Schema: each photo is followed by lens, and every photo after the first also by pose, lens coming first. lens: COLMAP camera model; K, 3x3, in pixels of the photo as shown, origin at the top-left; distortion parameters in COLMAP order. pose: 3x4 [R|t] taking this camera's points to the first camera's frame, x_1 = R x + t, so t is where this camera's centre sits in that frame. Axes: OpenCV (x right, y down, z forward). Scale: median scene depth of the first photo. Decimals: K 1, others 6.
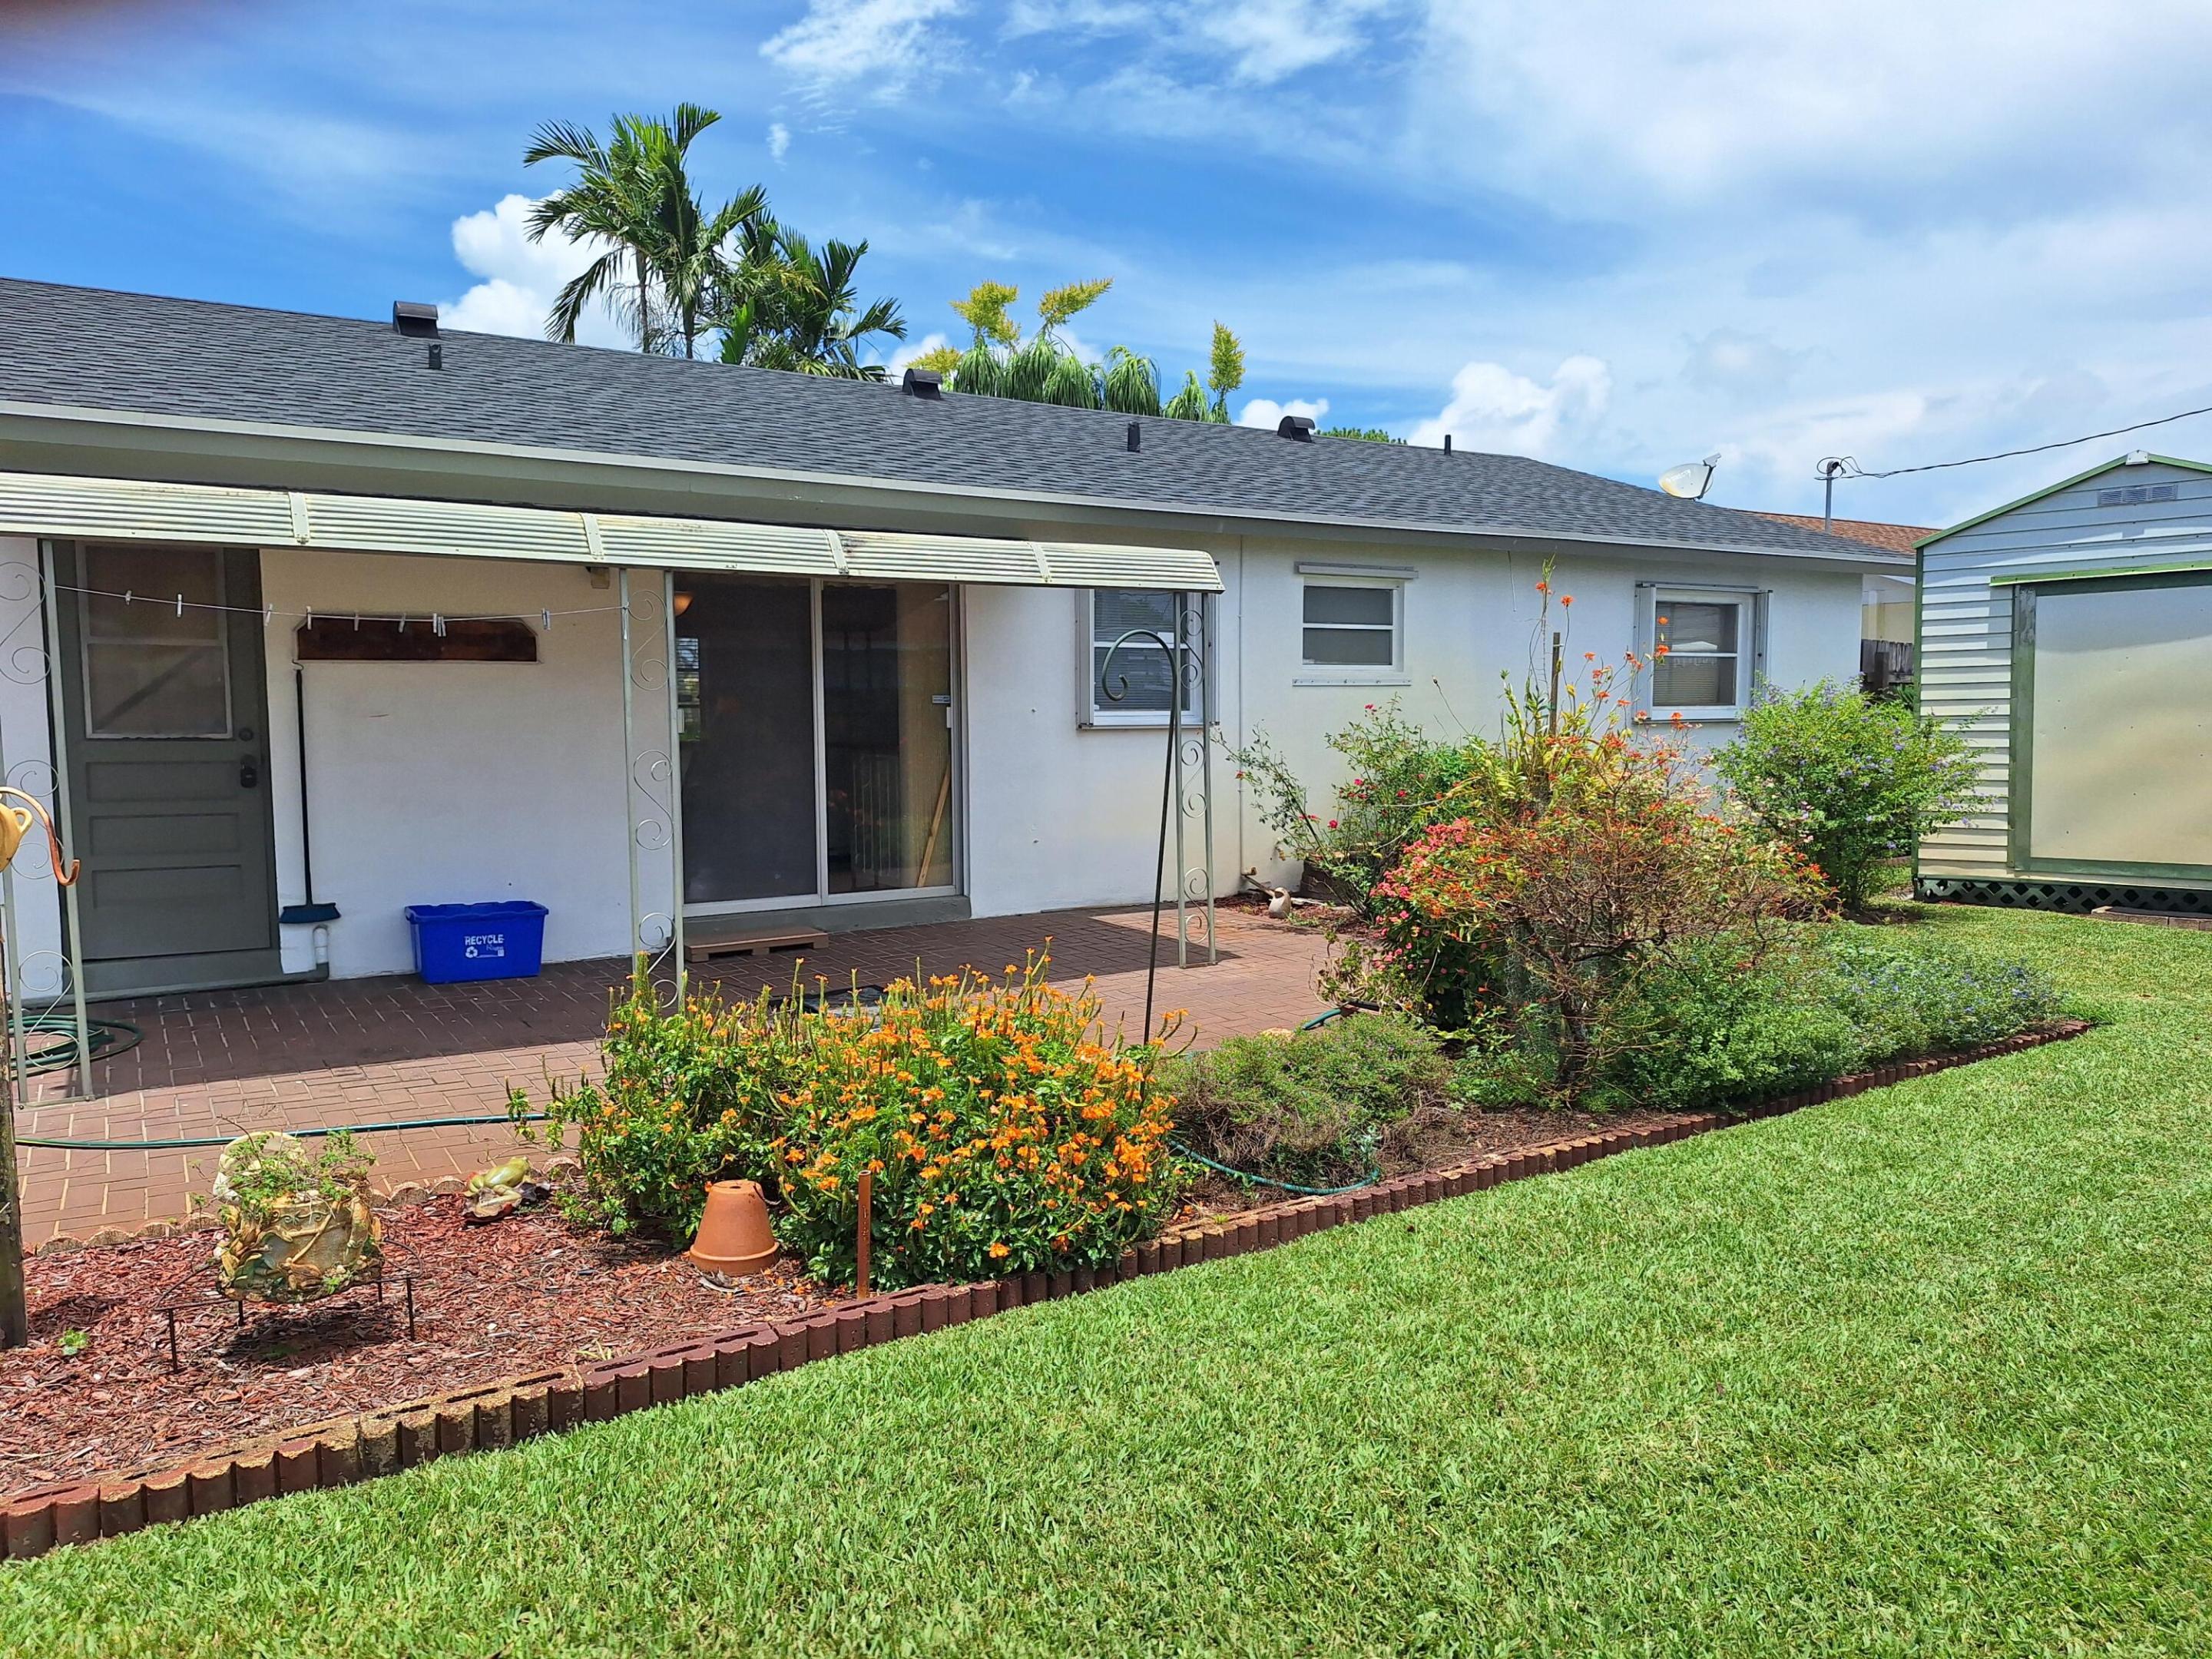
lens RADIAL K [[1518.6, 0, 1119.9], [0, 1518.6, 823.4], [0, 0, 1]] dist [0.114422, -0.142806]
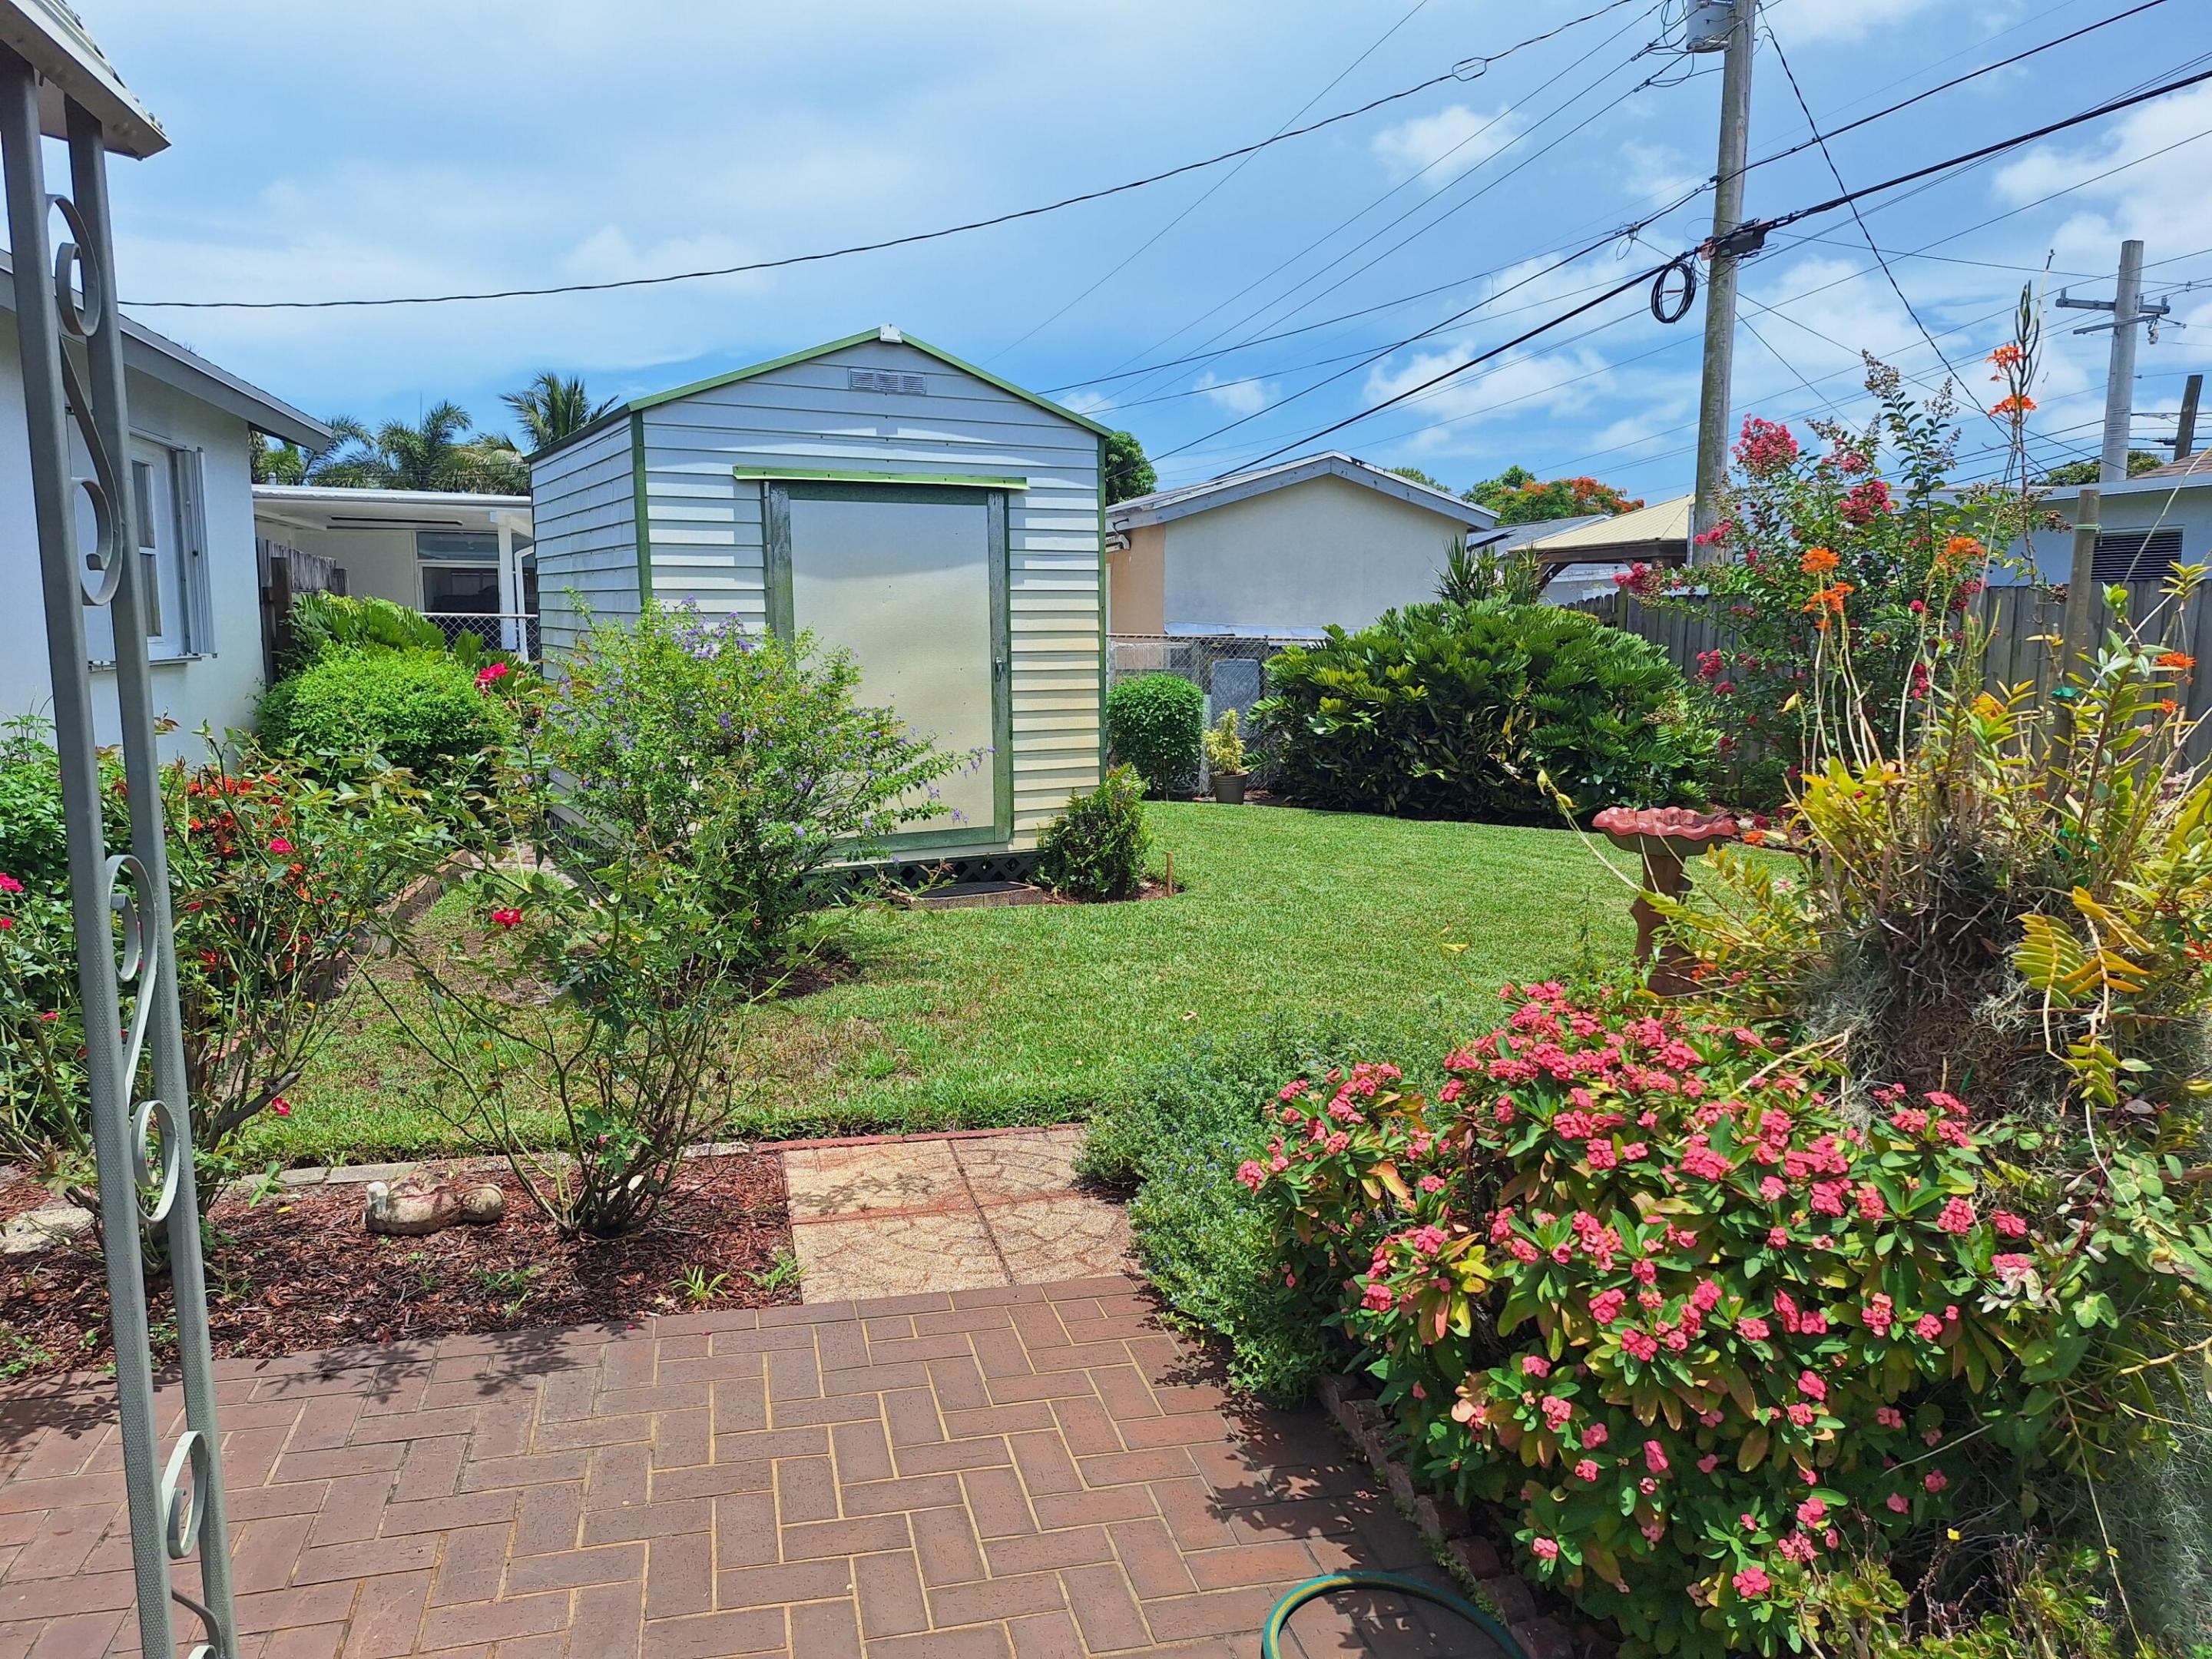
lens RADIAL K [[1518.6, 0, 1119.9], [0, 1518.6, 823.4], [0, 0, 1]] dist [0.114422, -0.142806]
pose [[0.298387, -0.117138, 0.947229, -0.091574], [0.067541, 0.992544, 0.101466, -0.057019], [-0.952052, 0.033701, 0.304074, 0.653929]]
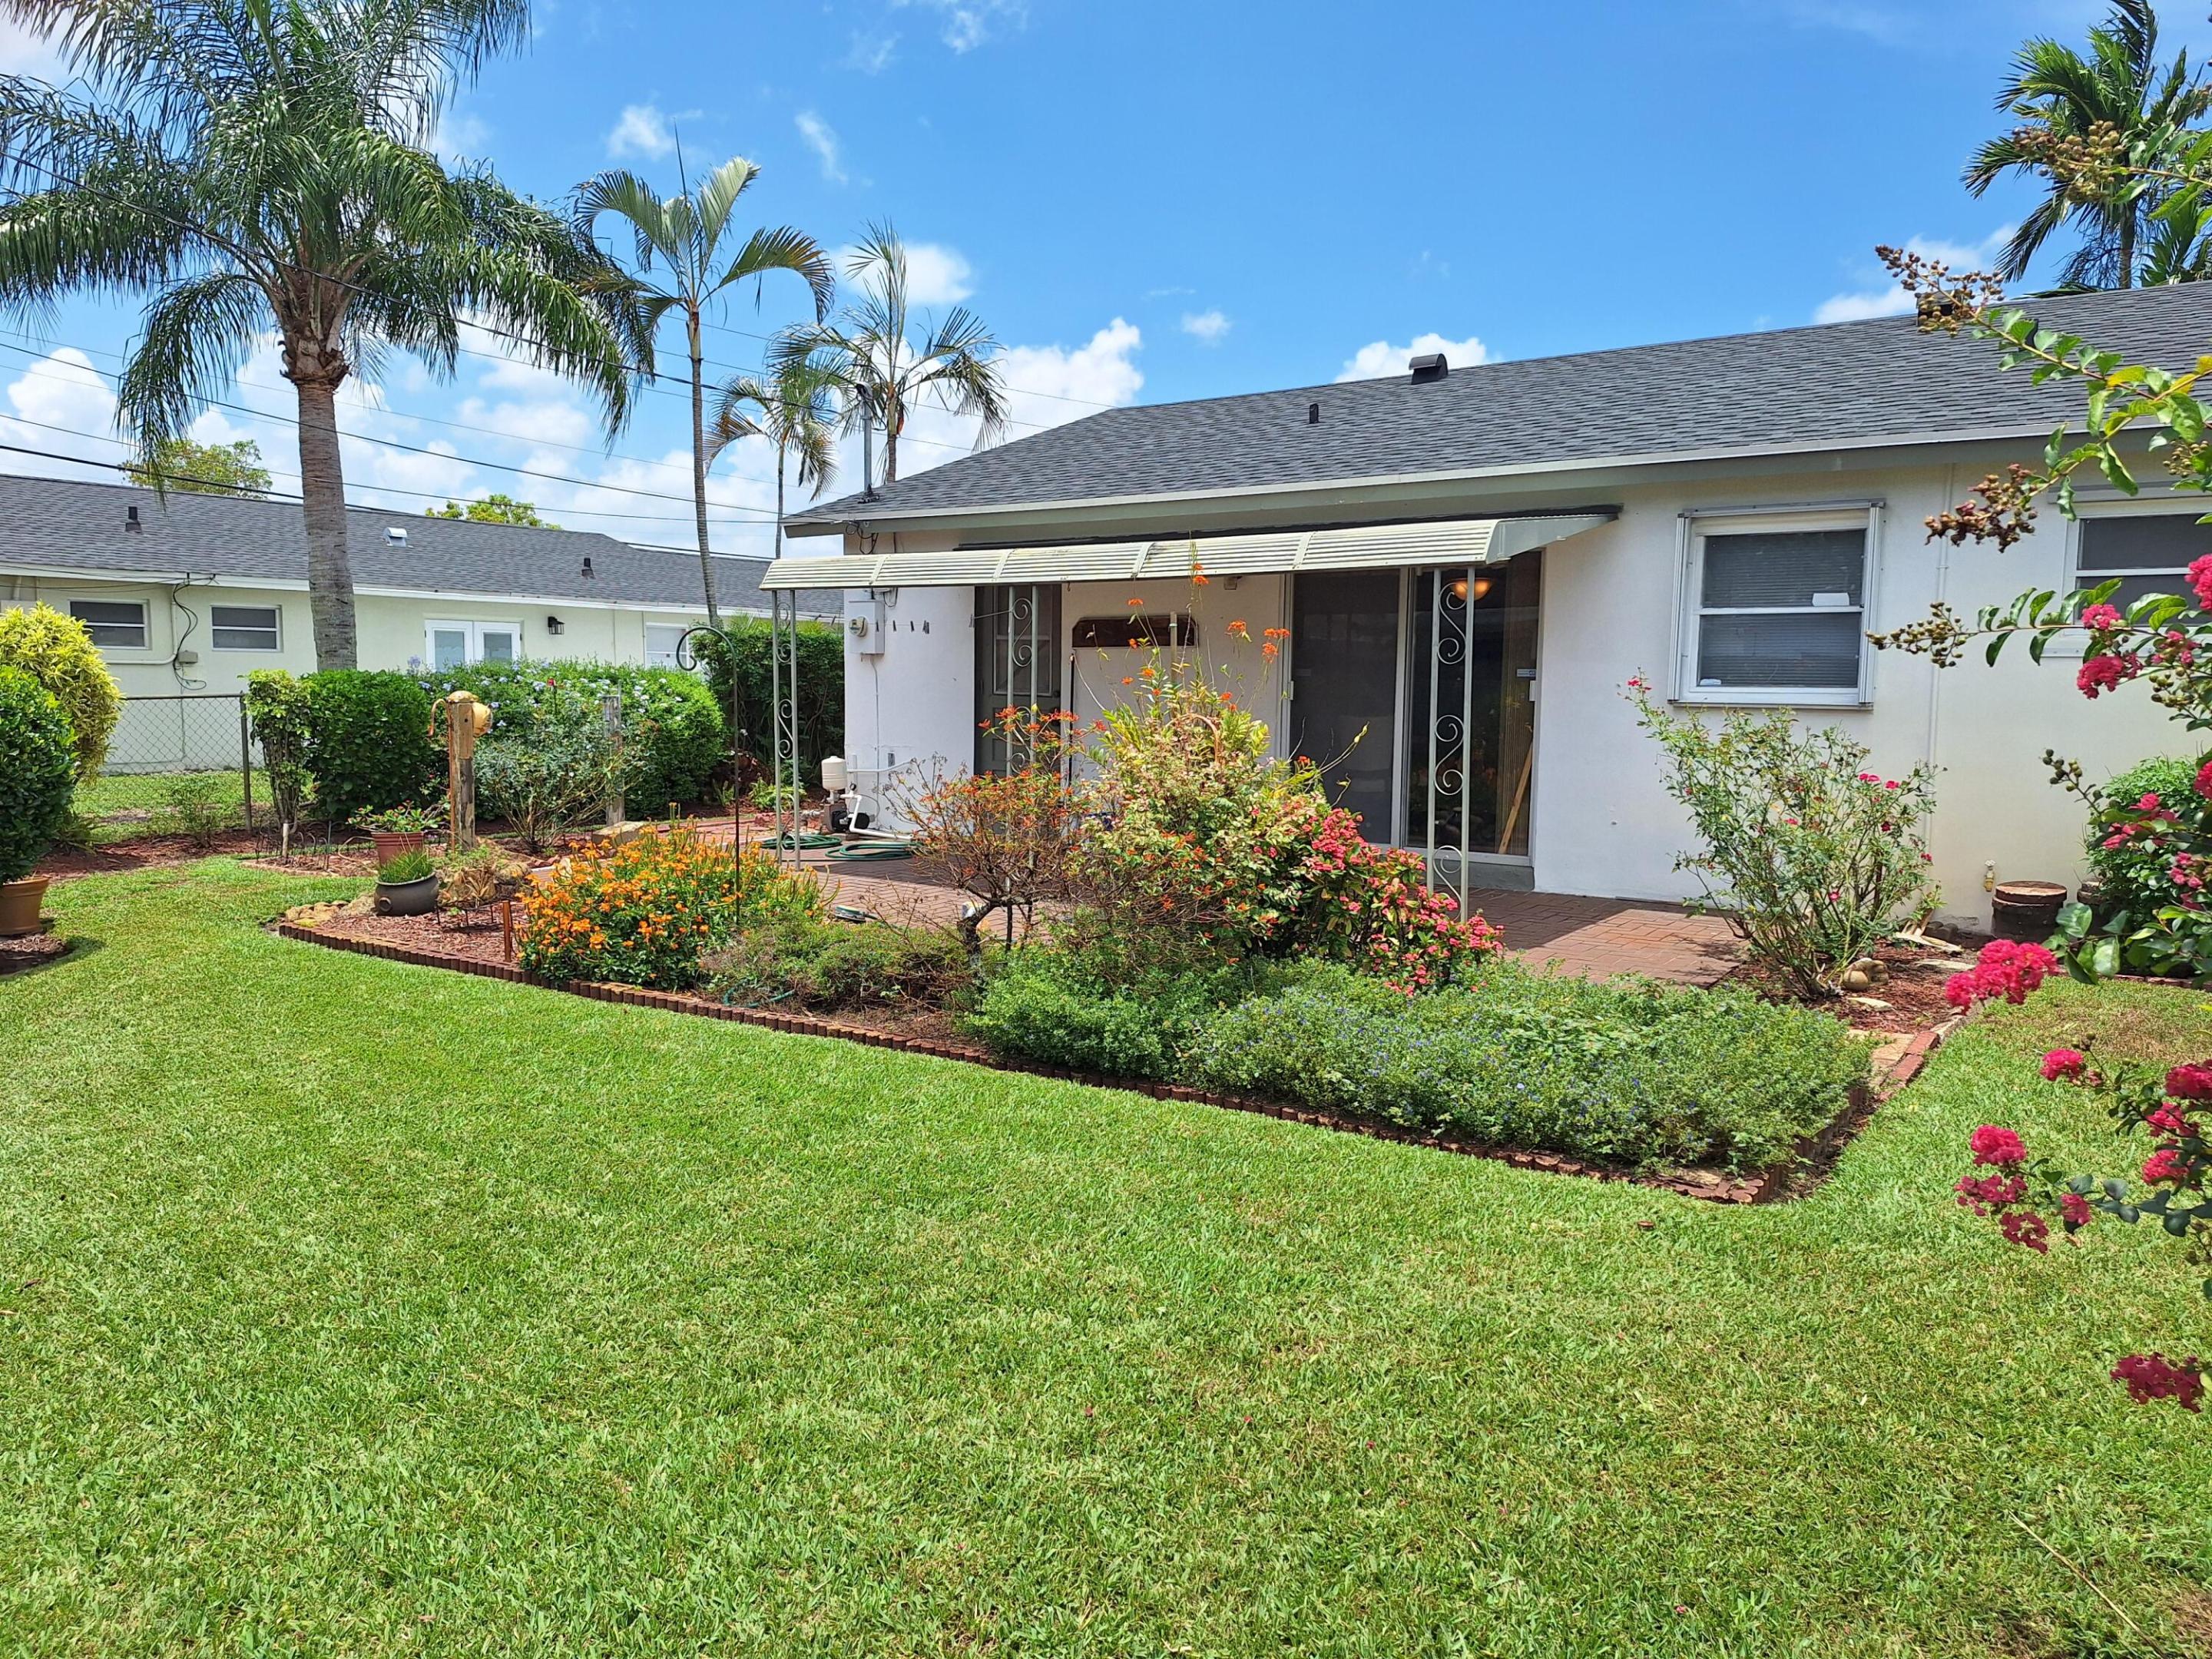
lens RADIAL K [[1518.6, 0, 1119.9], [0, 1518.6, 823.4], [0, 0, 1]] dist [0.114422, -0.142806]
pose [[0.380275, 0.094025, -0.920082, 0.718481], [-0.082468, 0.994303, 0.067525, -0.028037], [0.921189, 0.050200, 0.385863, 0.340868]]
